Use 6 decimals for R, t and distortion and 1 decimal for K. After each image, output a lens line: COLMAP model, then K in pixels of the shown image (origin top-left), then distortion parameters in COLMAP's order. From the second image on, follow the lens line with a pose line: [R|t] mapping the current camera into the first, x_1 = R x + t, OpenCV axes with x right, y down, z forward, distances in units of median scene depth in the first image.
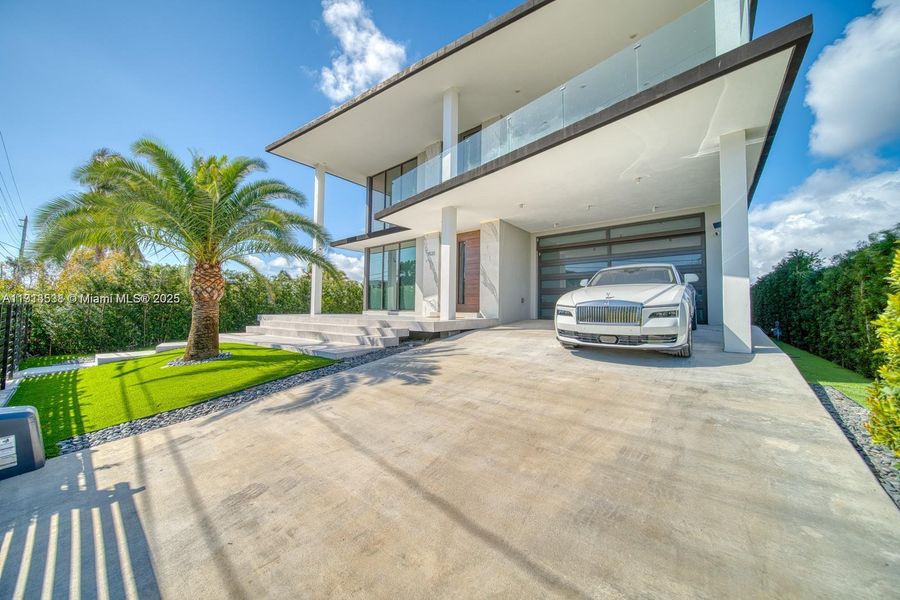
lens RADIAL K [[317.7, 0, 446.6], [0, 317.7, 298.9], [0, 0, 1]] dist [0.001173, 0.000058]
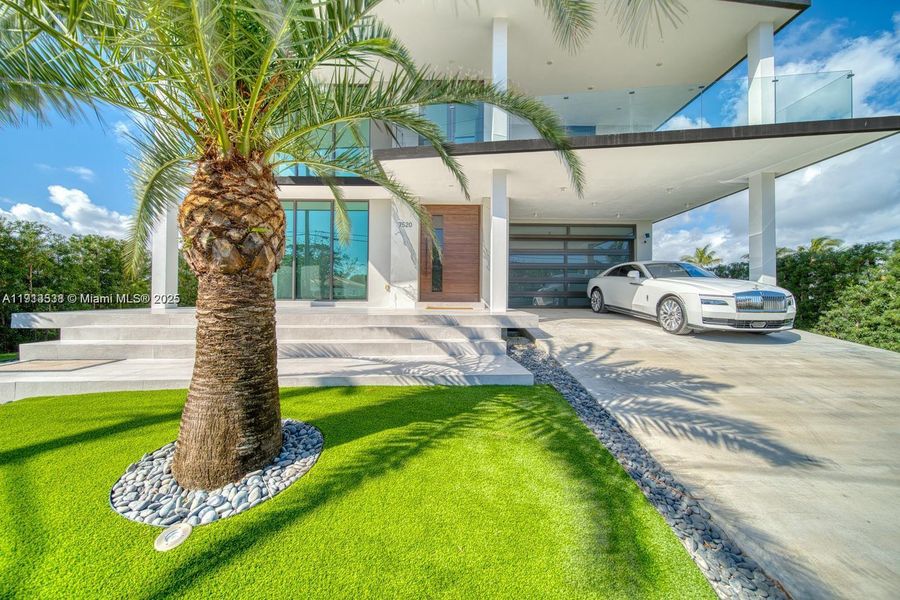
lens RADIAL K [[317.7, 0, 448.4], [0, 317.7, 297.7], [0, 0, 1]] dist [0.001173, 0.000058]
pose [[0.761025, -0.001960, 0.648720, -0.432241], [-0.020598, 0.999418, 0.027183, 0.008145], [-0.648396, -0.034049, 0.760542, 0.332984]]
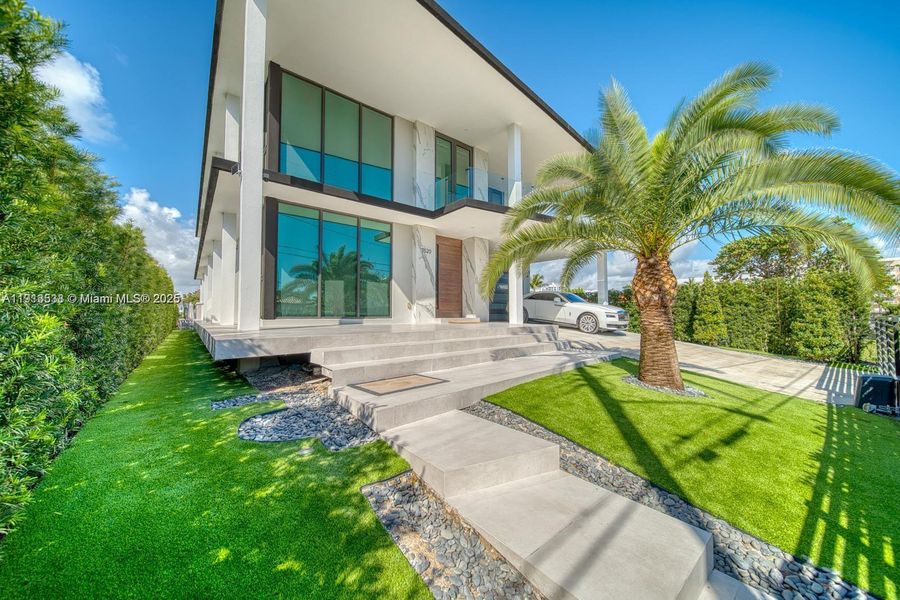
lens RADIAL K [[317.7, 0, 451.4], [0, 317.7, 303.9], [0, 0, 1]] dist [0.001173, 0.000058]
pose [[0.188543, 0.028187, 0.981660, -0.827831], [-0.028711, 0.999319, -0.023179, 0.018911], [-0.981645, -0.023814, 0.189223, 0.719435]]
